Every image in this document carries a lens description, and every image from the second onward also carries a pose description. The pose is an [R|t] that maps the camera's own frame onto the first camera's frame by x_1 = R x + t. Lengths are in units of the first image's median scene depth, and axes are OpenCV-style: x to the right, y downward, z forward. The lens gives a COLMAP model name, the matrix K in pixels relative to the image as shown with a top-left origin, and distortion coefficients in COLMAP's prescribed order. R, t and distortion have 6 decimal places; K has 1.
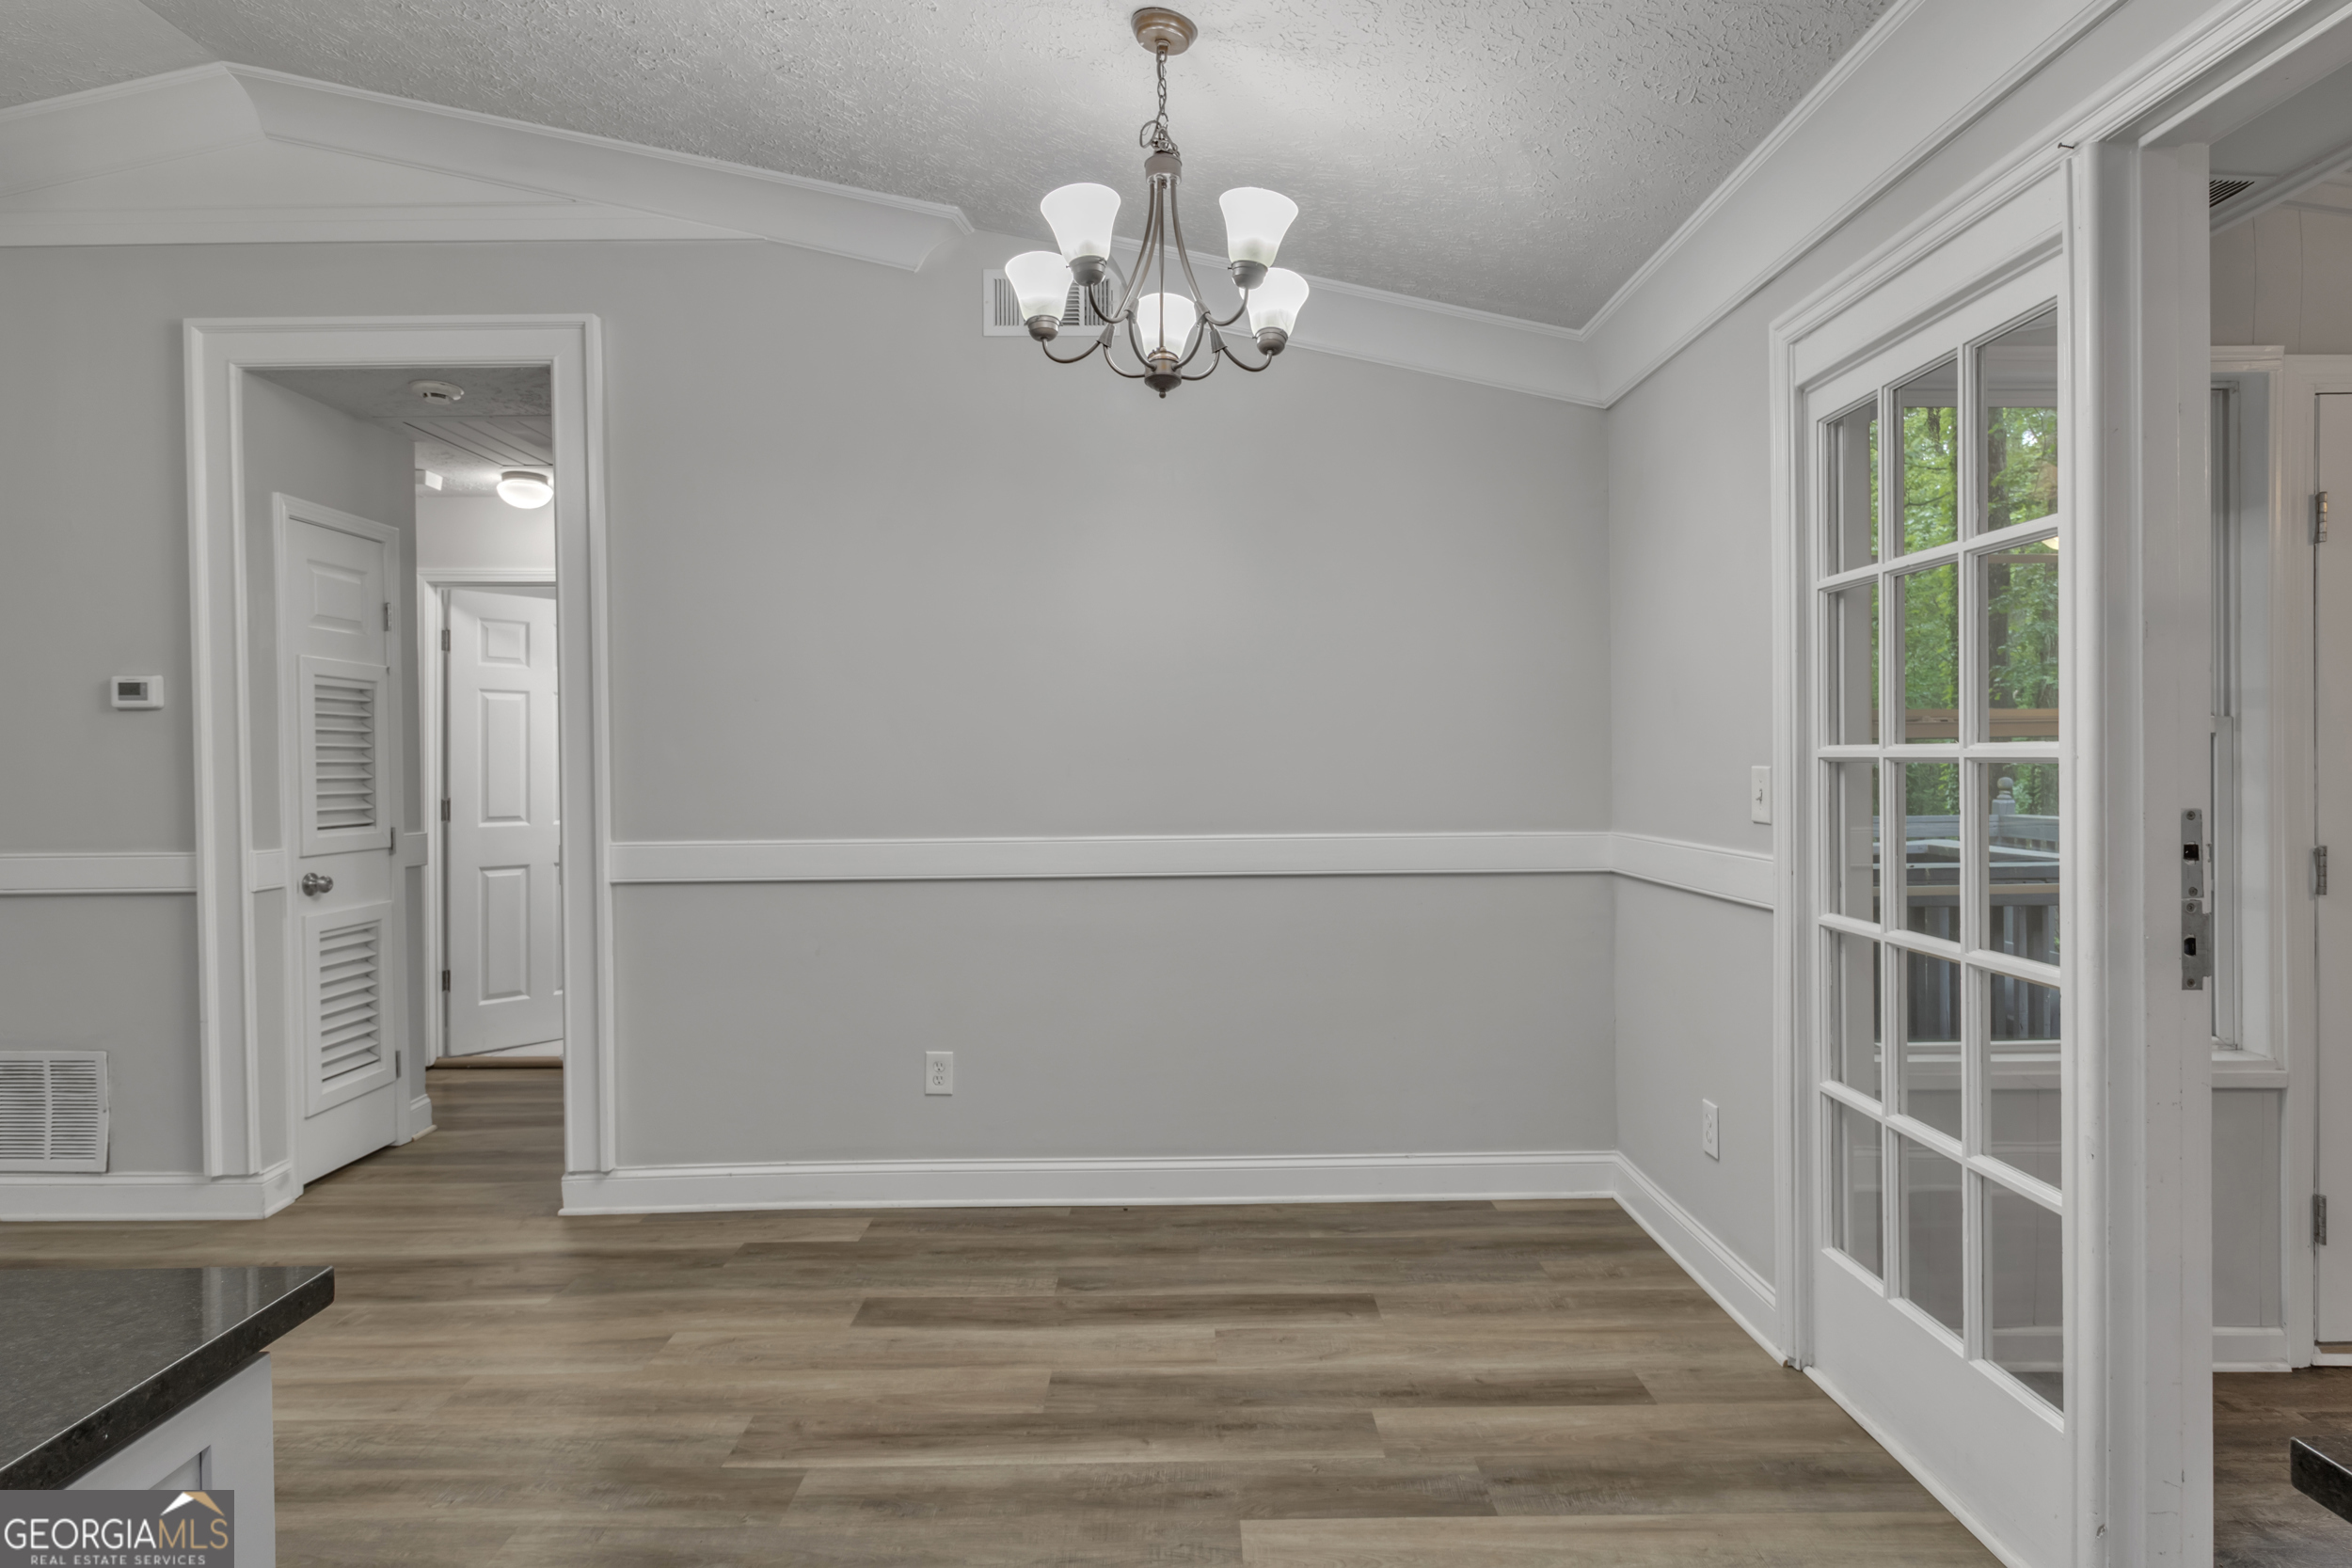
lens RADIAL K [[1250.3, 0, 1191.7], [0, 1250.3, 772.7], [0, 0, 1]] dist [-0.006923, 0.001973]
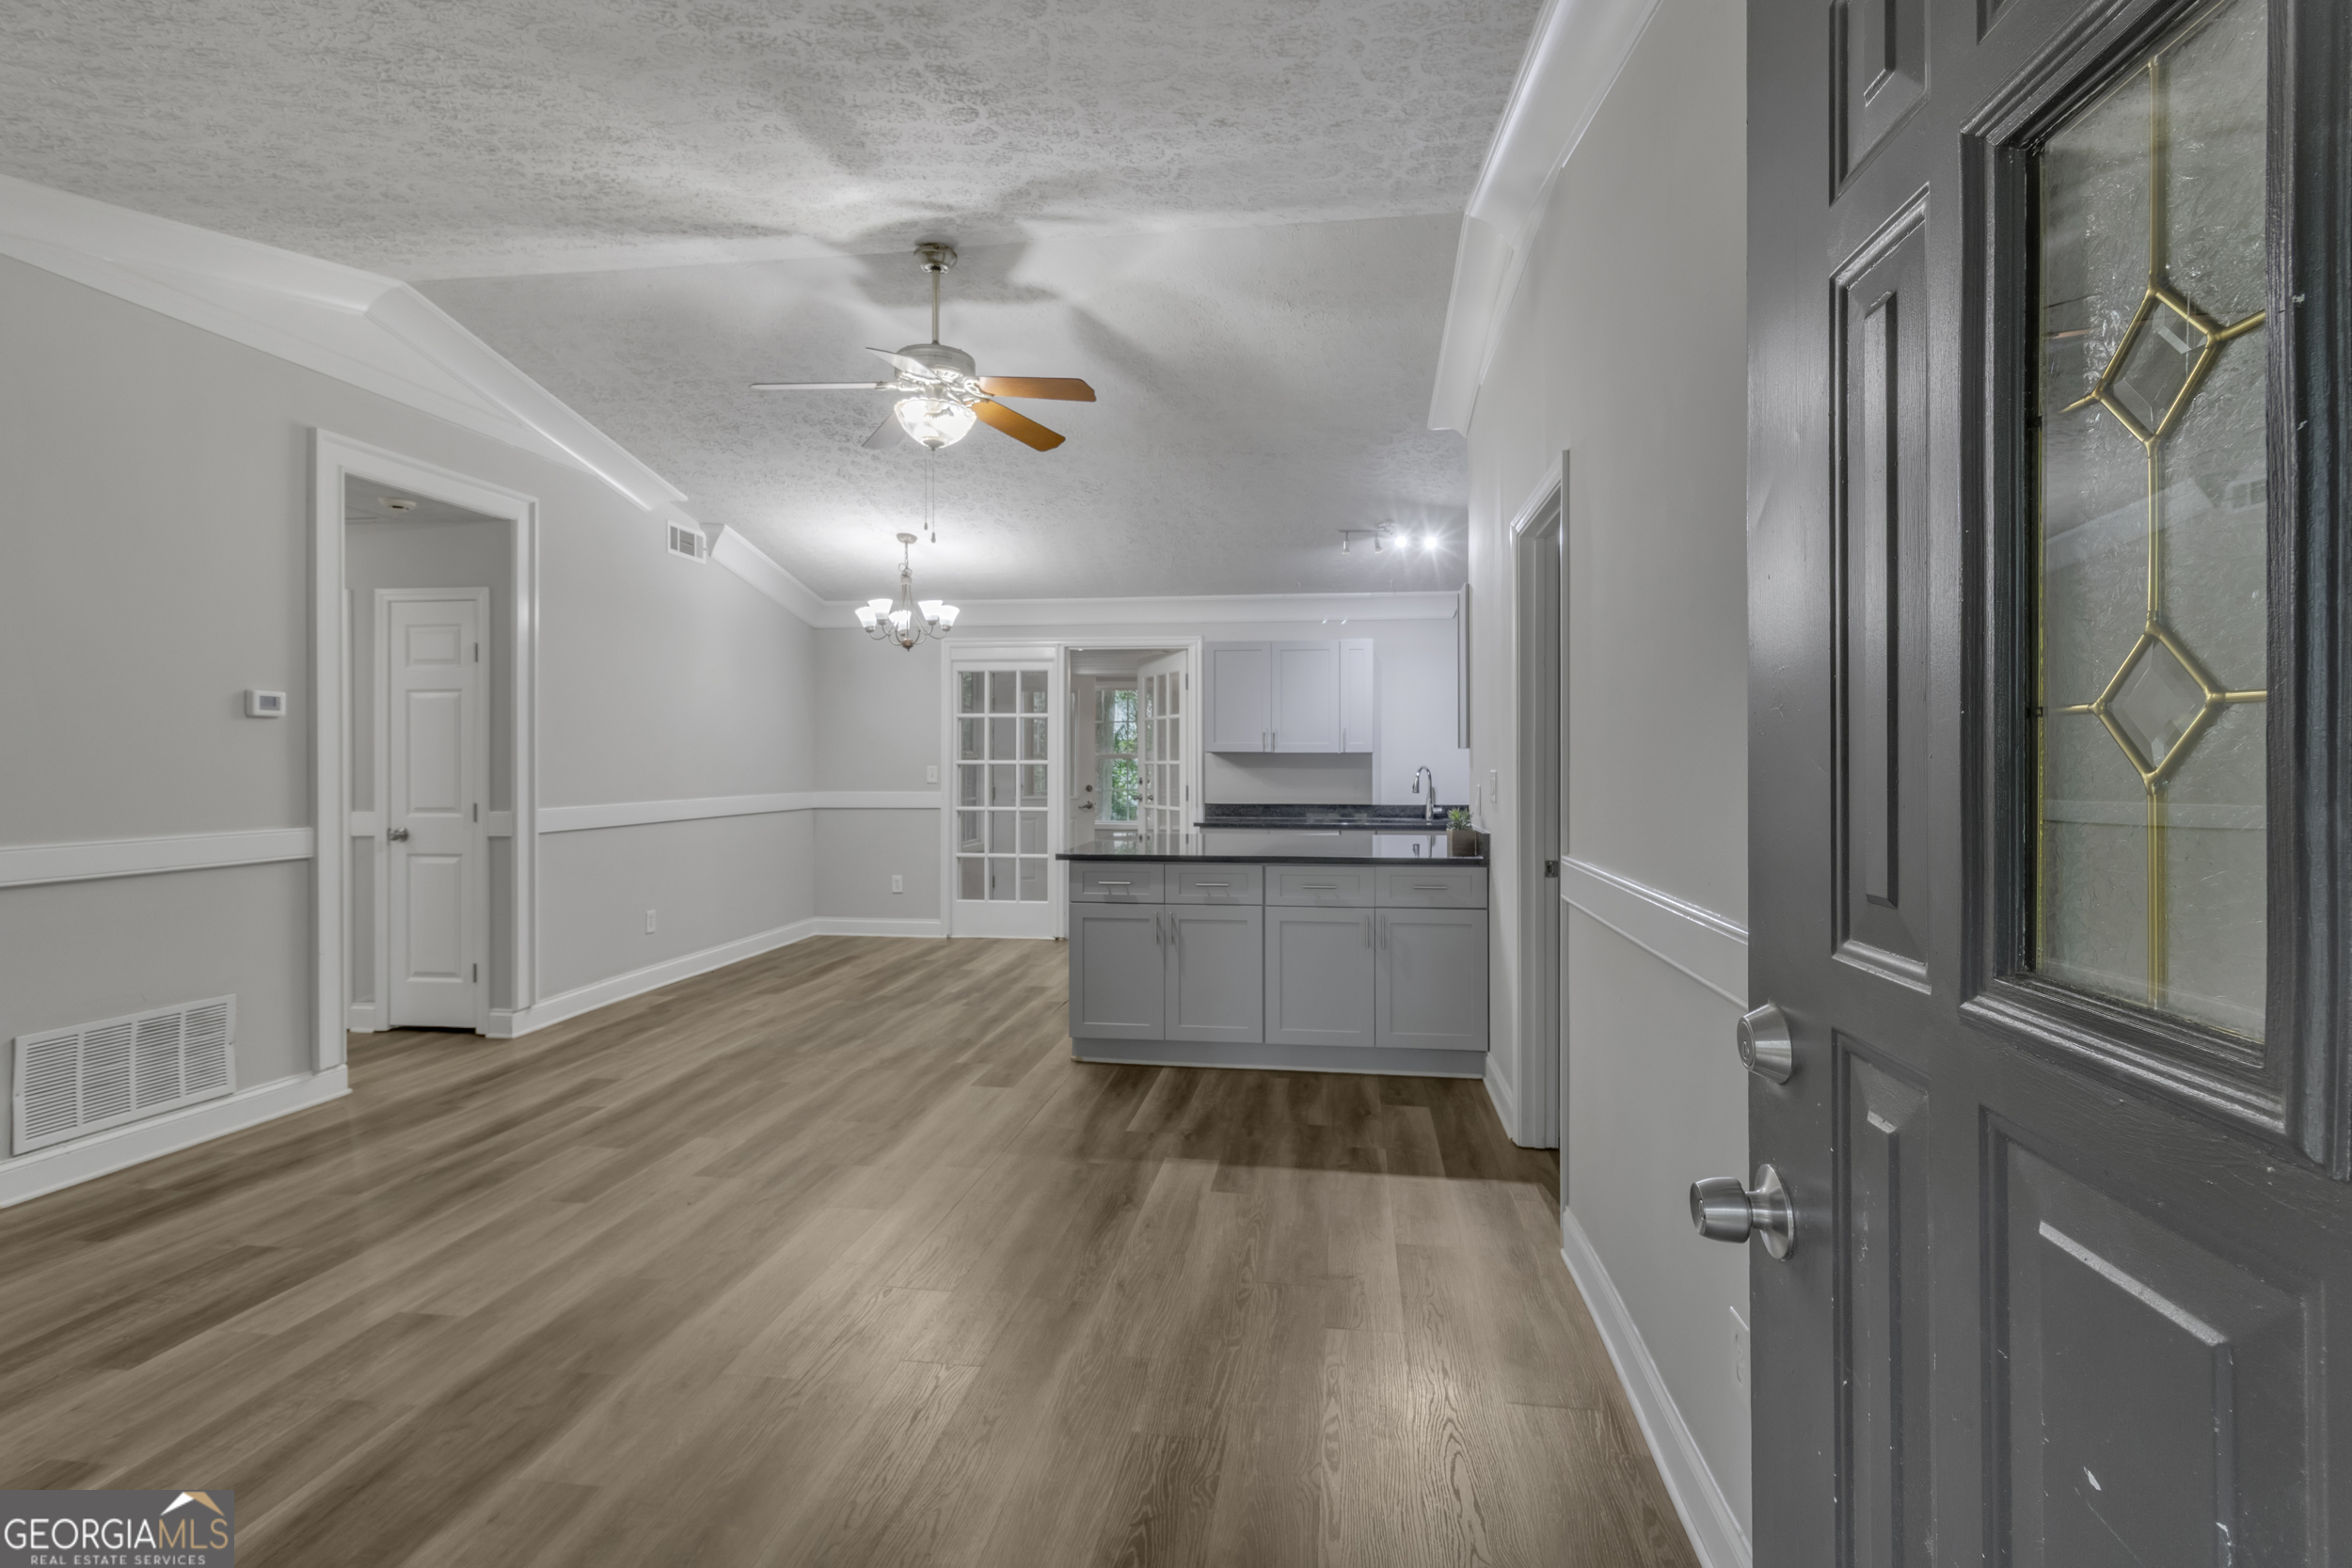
lens RADIAL K [[1104.8, 0, 1184.8], [0, 1104.8, 756.3], [0, 0, 1]] dist [0.004425, 0.001972]
pose [[0.152568, 0.013459, 0.988201, -1.833223], [0.009100, 0.999846, -0.015023, 0.014767], [-0.988251, 0.011285, 0.152422, -0.097092]]
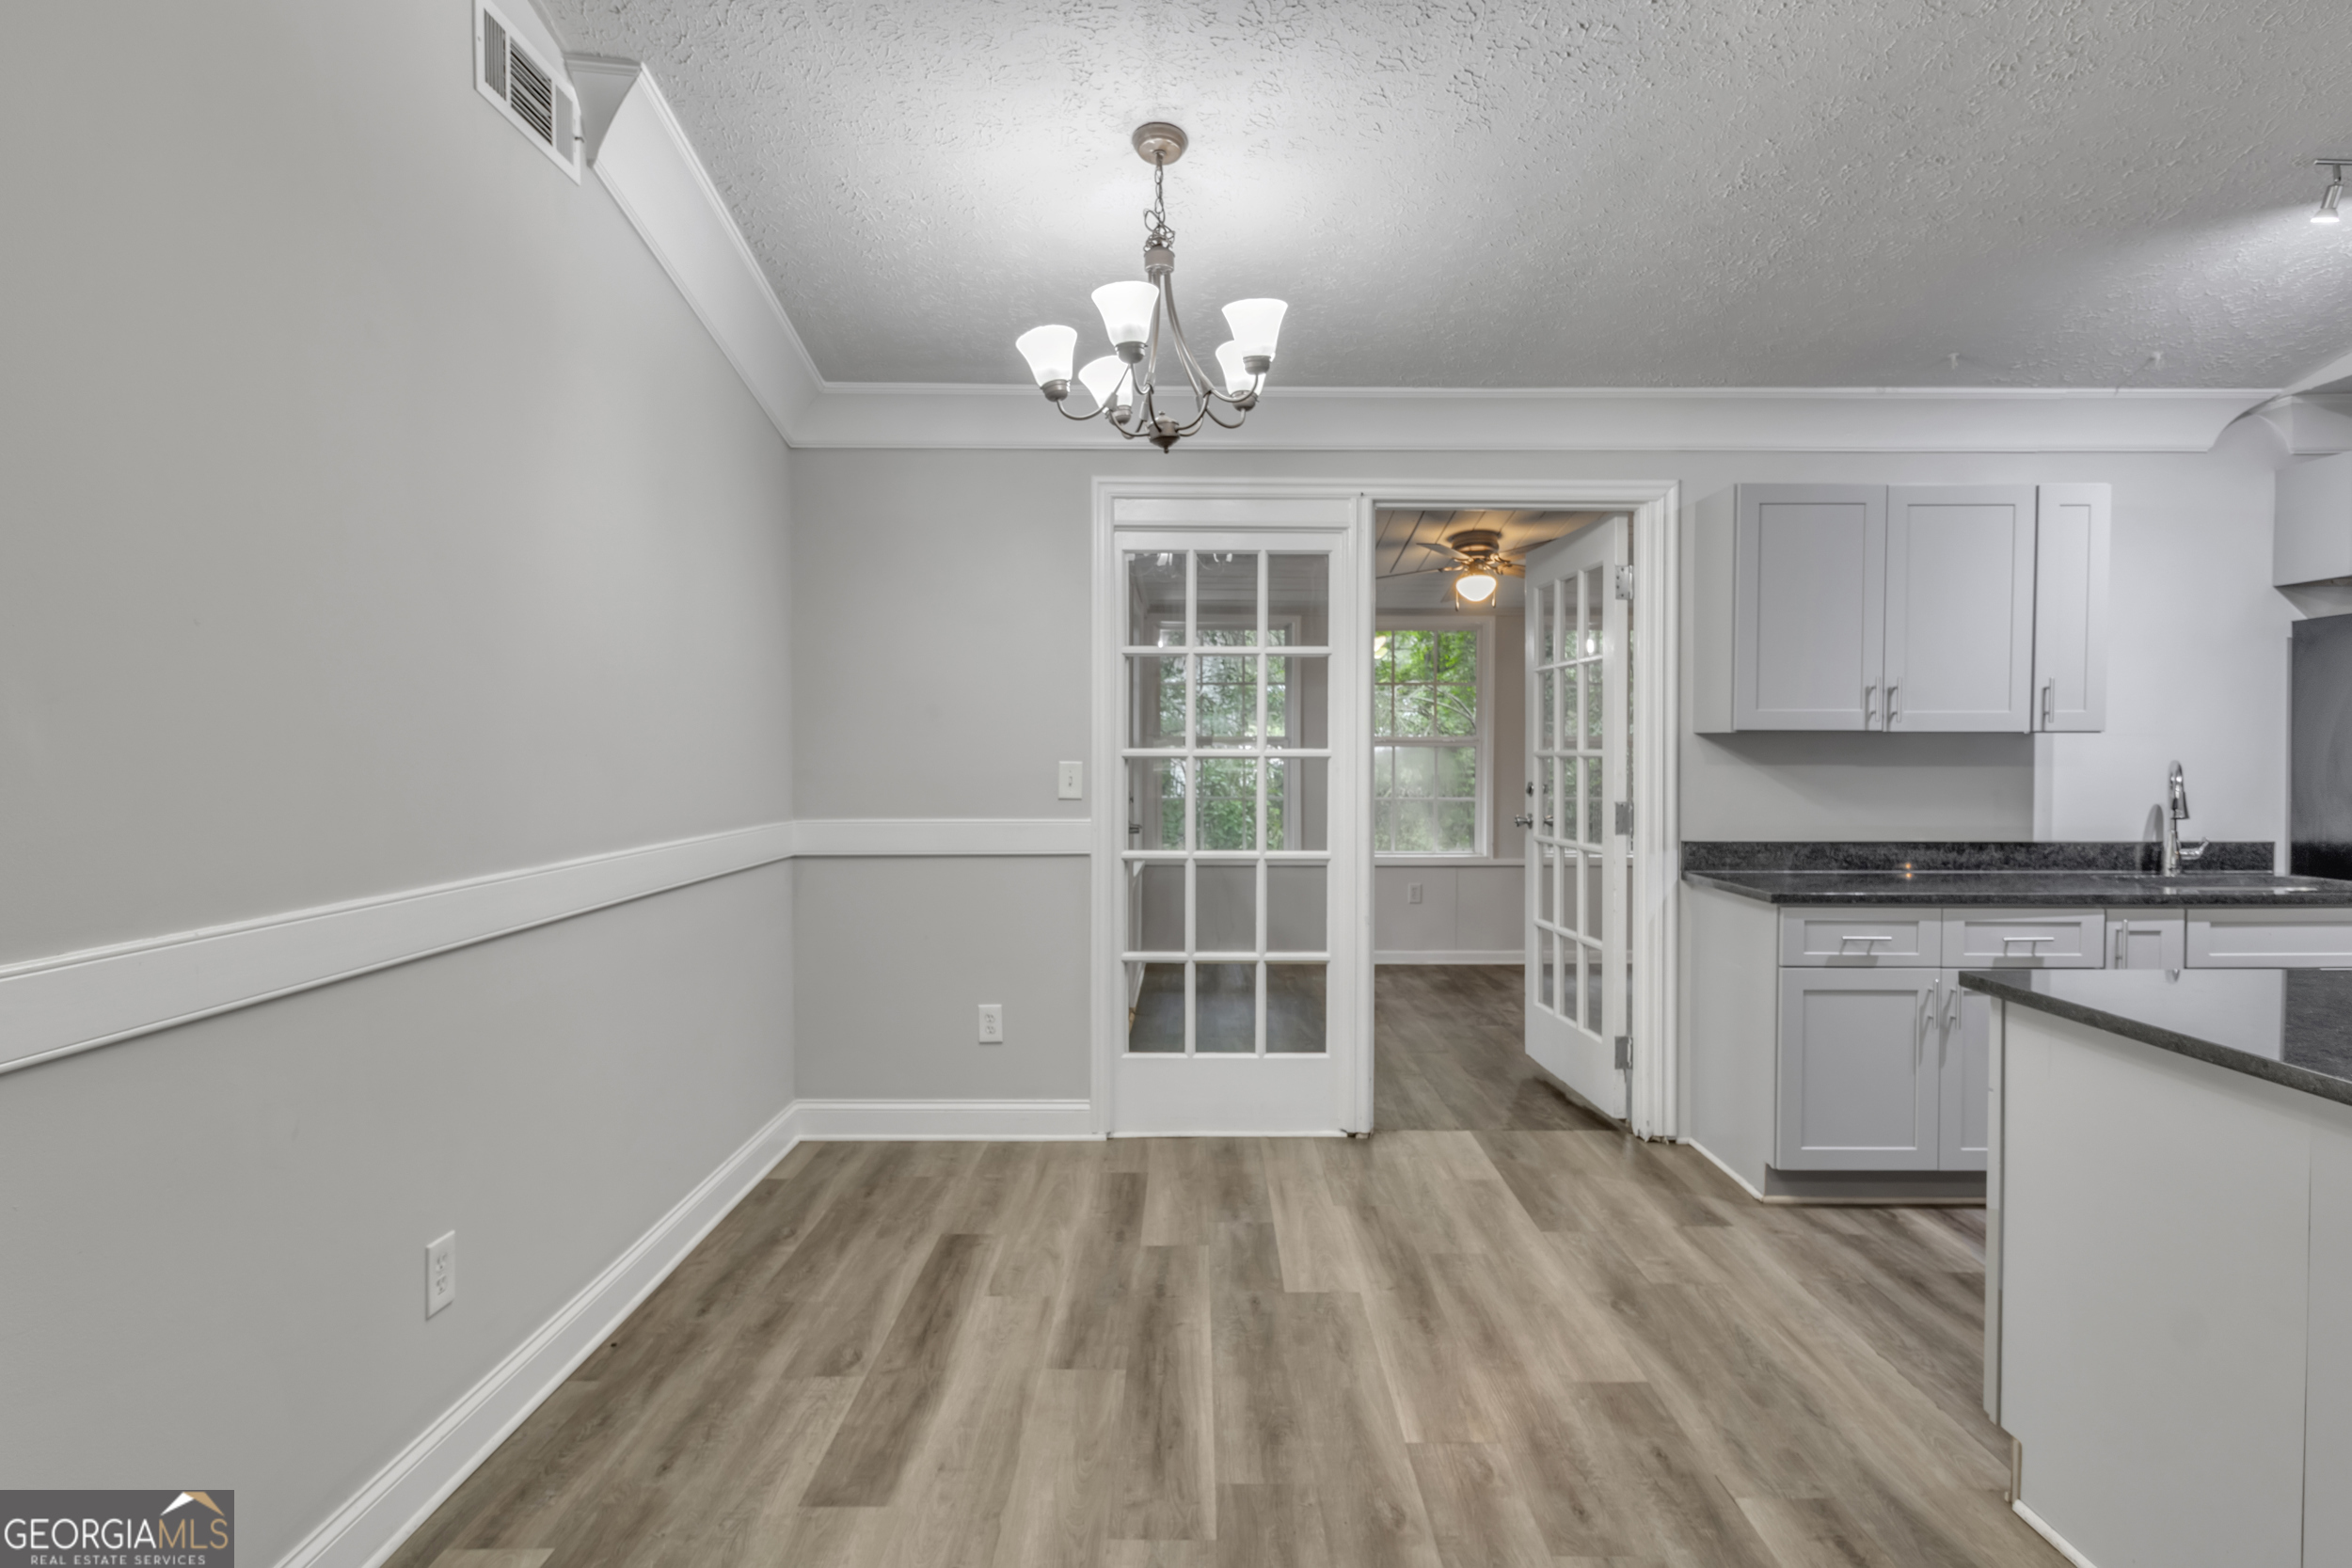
lens RADIAL K [[1251.9, 0, 1183.5], [0, 1251.9, 777.9], [0, 0, 1]] dist [0.001757, 0.000314]
pose [[0.016326, -0.013928, 0.999770, -0.817080], [0.010575, 0.999849, 0.013756, -0.003399], [-0.999811, 0.010348, 0.016471, 0.644018]]
